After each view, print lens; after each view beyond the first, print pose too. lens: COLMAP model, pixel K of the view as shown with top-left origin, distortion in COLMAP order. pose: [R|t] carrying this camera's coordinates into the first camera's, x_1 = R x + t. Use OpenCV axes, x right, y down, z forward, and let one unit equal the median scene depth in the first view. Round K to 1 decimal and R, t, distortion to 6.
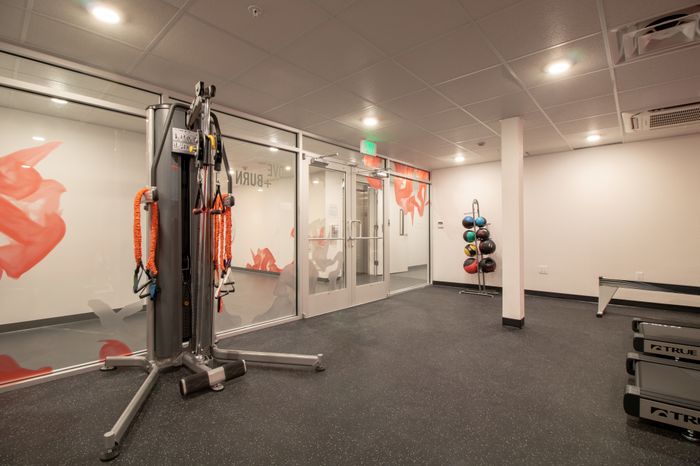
lens RADIAL K [[330.5, 0, 353.7], [0, 330.5, 231.4], [0, 0, 1]] dist [-0.004214, -0.000846]
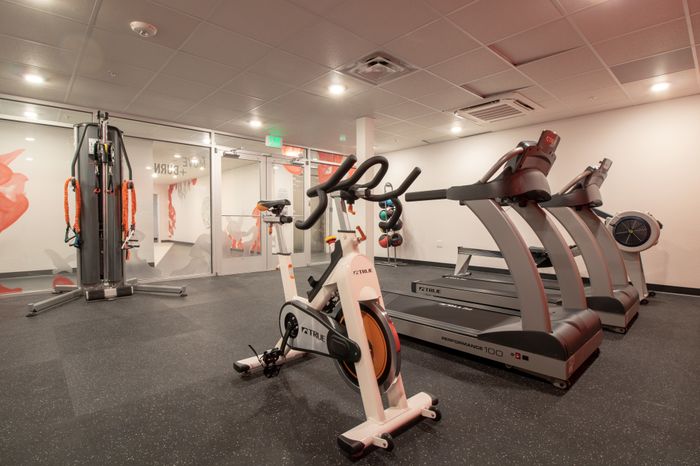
lens RADIAL K [[361.1, 0, 352.8], [0, 361.1, 233.3], [0, 0, 1]] dist [0.002283, -0.000509]
pose [[0.994262, 0.004319, -0.106888, 0.733567], [-0.000157, 0.999242, 0.038925, 0.055918], [0.106976, -0.038685, 0.993509, -0.485520]]
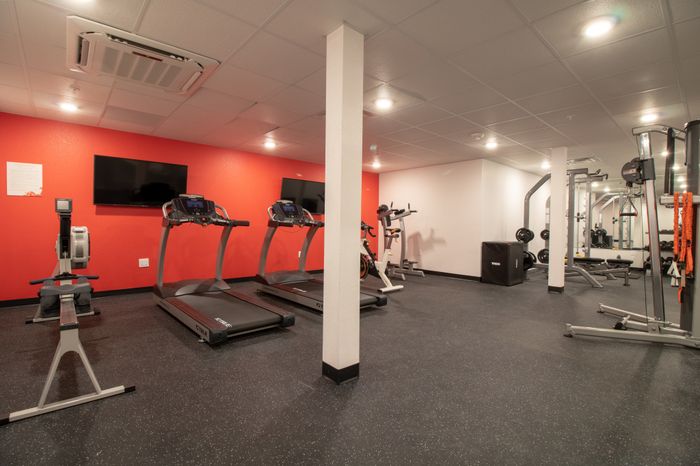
lens RADIAL K [[322.9, 0, 350.0], [0, 322.9, 233.0], [0, 0, 1]] dist [-0.000709, -0.000422]
pose [[-0.989764, -0.017783, 0.141600, 0.487923], [-0.014946, 0.999666, 0.021075, 0.007425], [-0.141928, 0.018743, -0.989700, 2.023688]]
